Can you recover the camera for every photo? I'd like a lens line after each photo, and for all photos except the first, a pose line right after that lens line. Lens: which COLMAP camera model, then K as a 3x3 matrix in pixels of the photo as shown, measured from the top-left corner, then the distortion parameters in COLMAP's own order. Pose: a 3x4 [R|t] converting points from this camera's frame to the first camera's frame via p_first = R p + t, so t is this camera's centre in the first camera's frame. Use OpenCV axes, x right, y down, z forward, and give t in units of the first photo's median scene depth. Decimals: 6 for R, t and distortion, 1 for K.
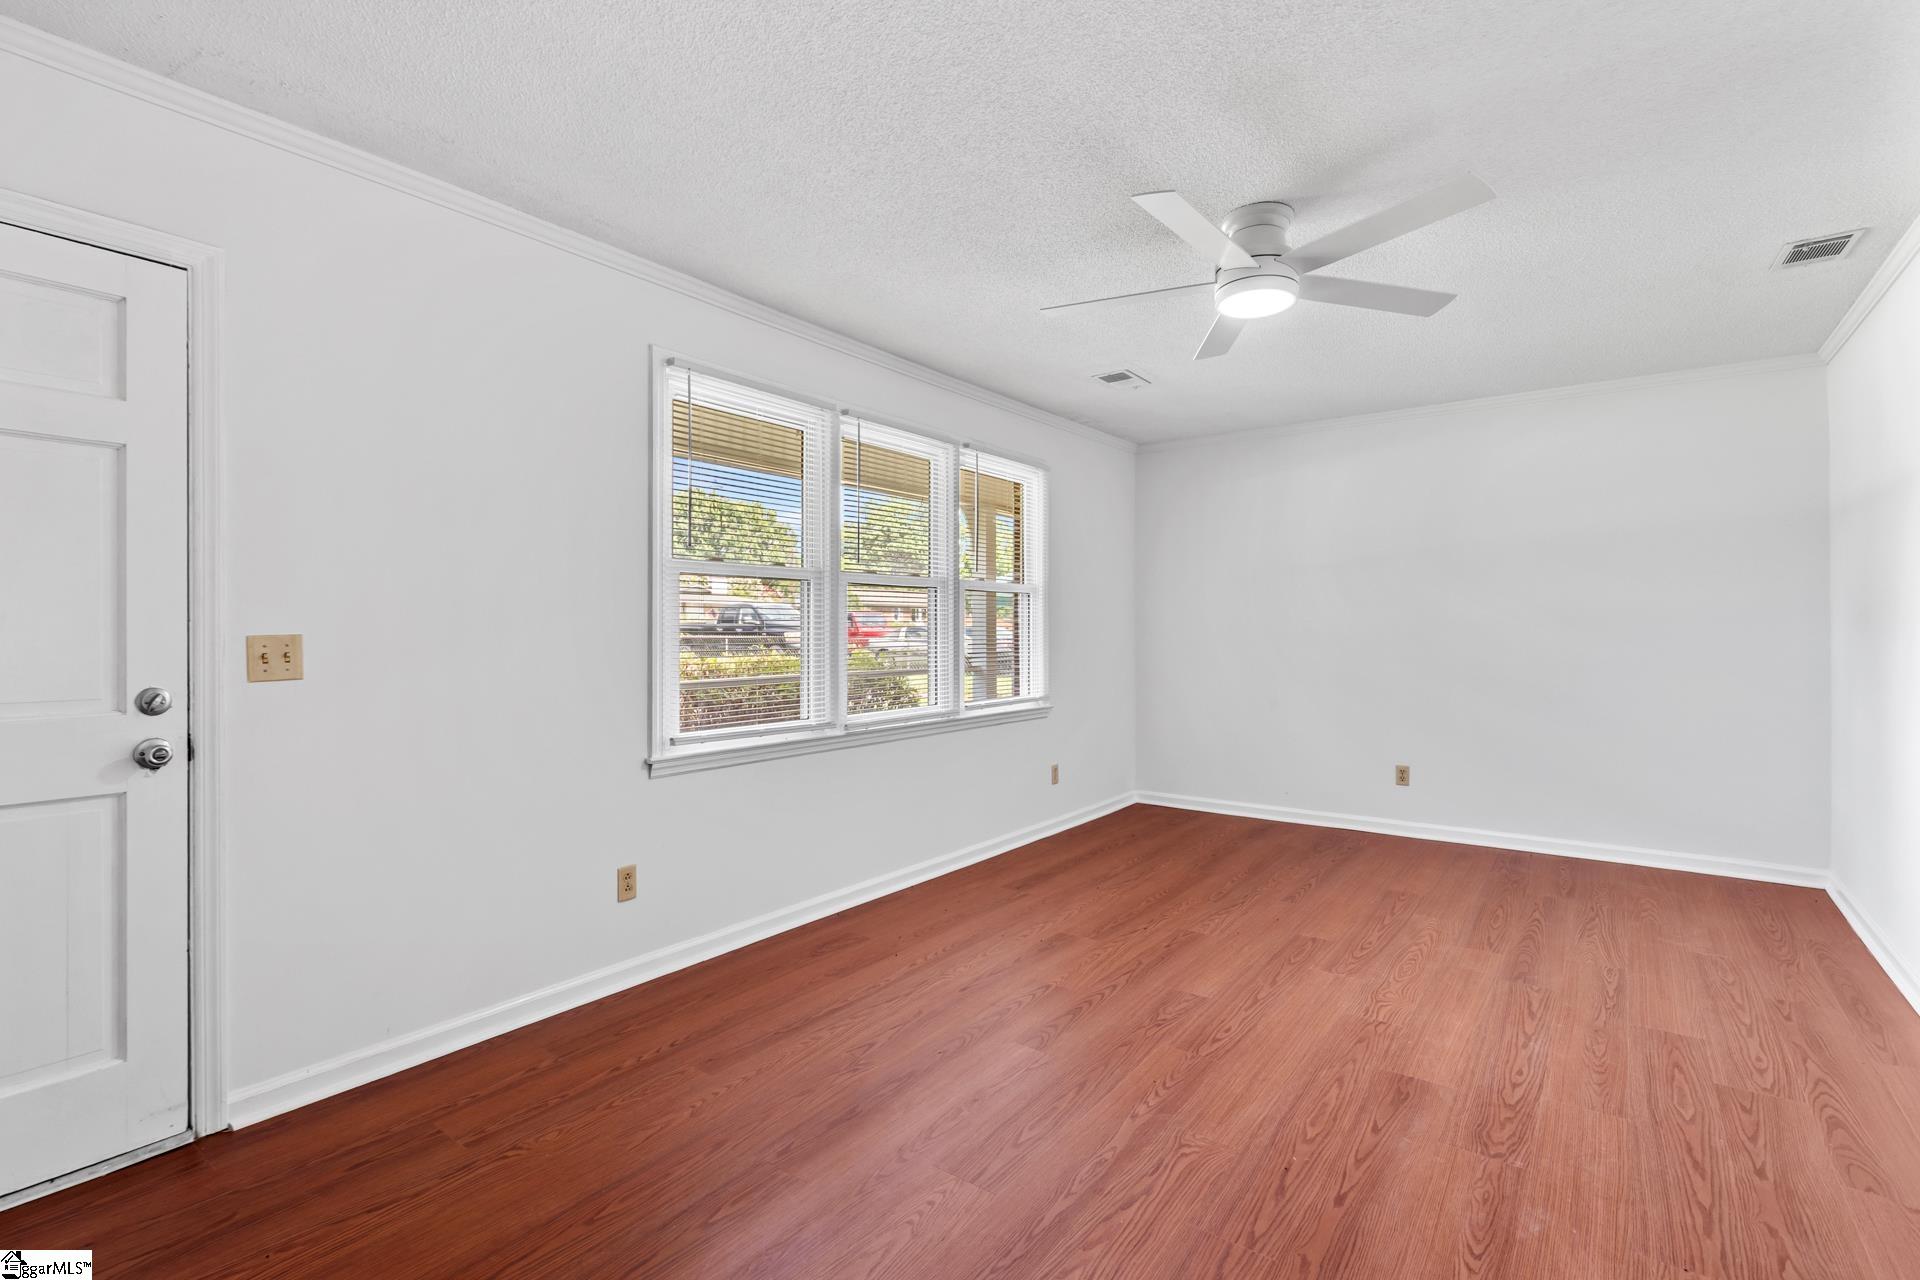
lens RADIAL K [[903.0, 0, 968.7], [0, 903.0, 642.6], [0, 0, 1]] dist [-0.000288, 0.001022]
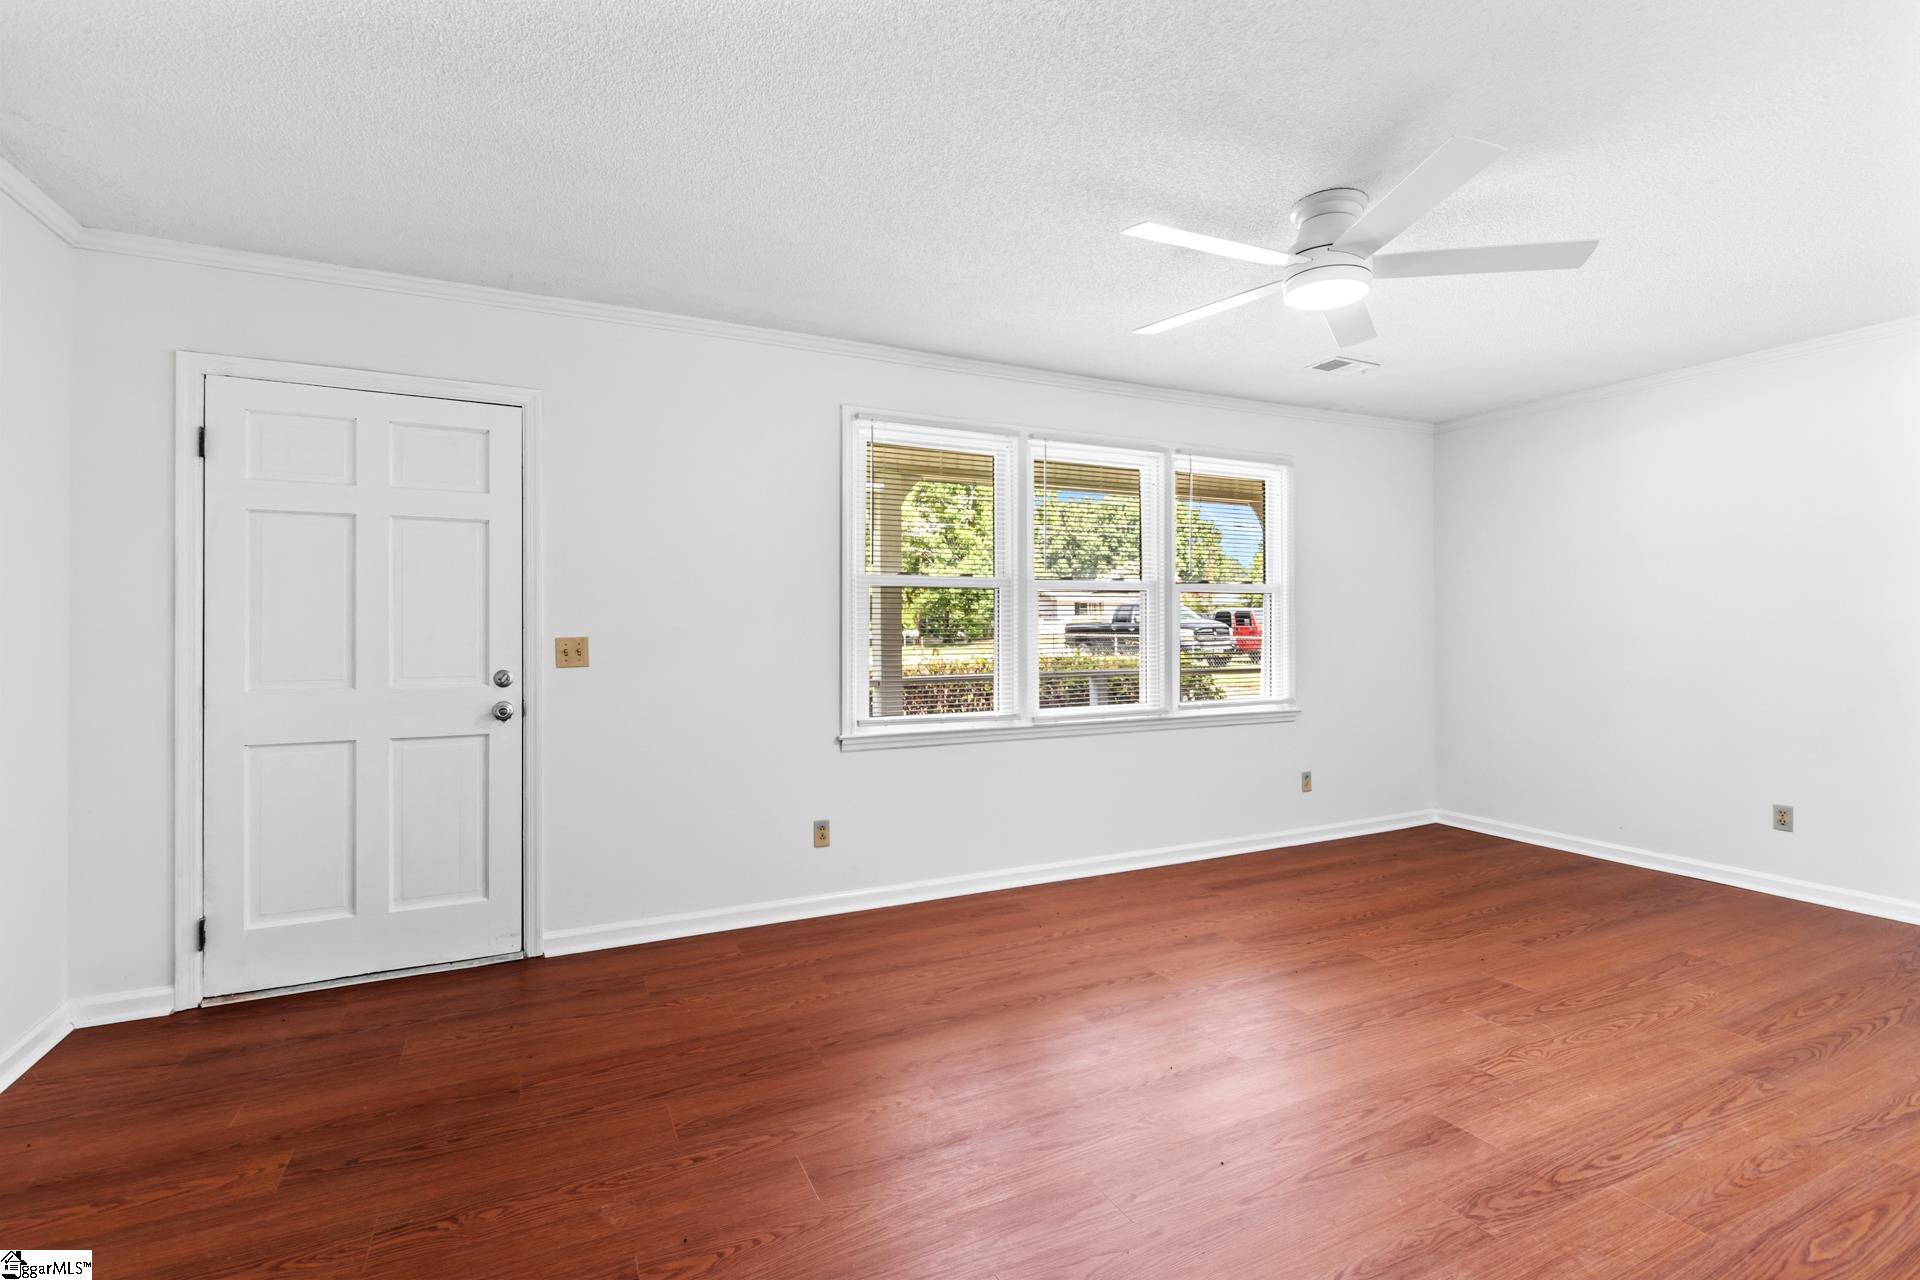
lens RADIAL K [[903.0, 0, 958.9], [0, 903.0, 635.8], [0, 0, 1]] dist [-0.000288, 0.001022]
pose [[0.884832, 0.001788, -0.465907, 0.419659], [-0.004380, 0.999980, -0.004481, -0.005253], [0.465890, 0.006005, 0.884822, -0.033131]]
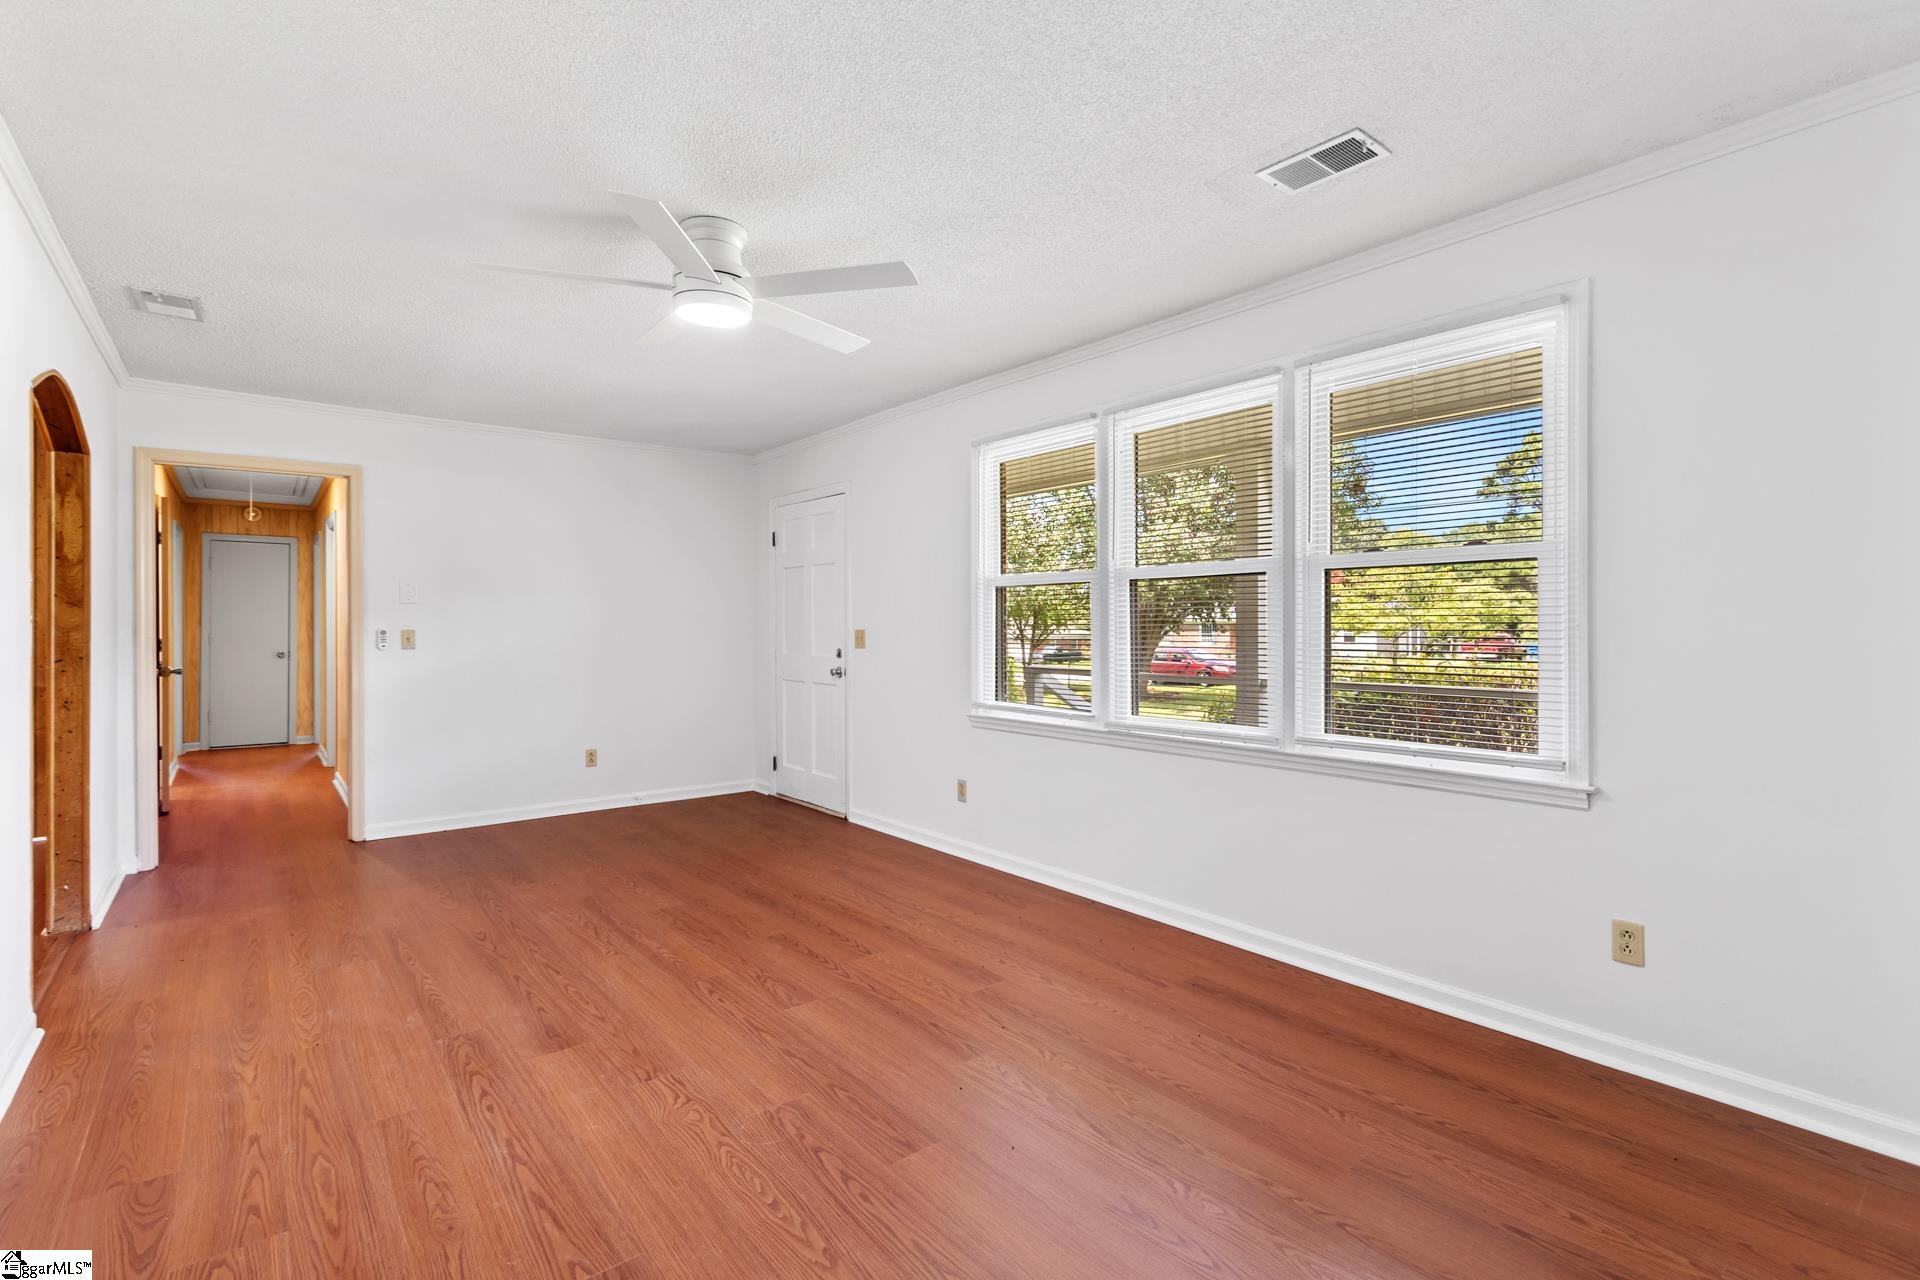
lens RADIAL K [[903.0, 0, 937.1], [0, 903.0, 626.0], [0, 0, 1]] dist [-0.000288, 0.001022]
pose [[-0.283864, 0.003697, -0.958857, 1.249284], [-0.012087, 0.999899, 0.007434, -0.030741], [0.958788, 0.013700, -0.283790, 1.549097]]
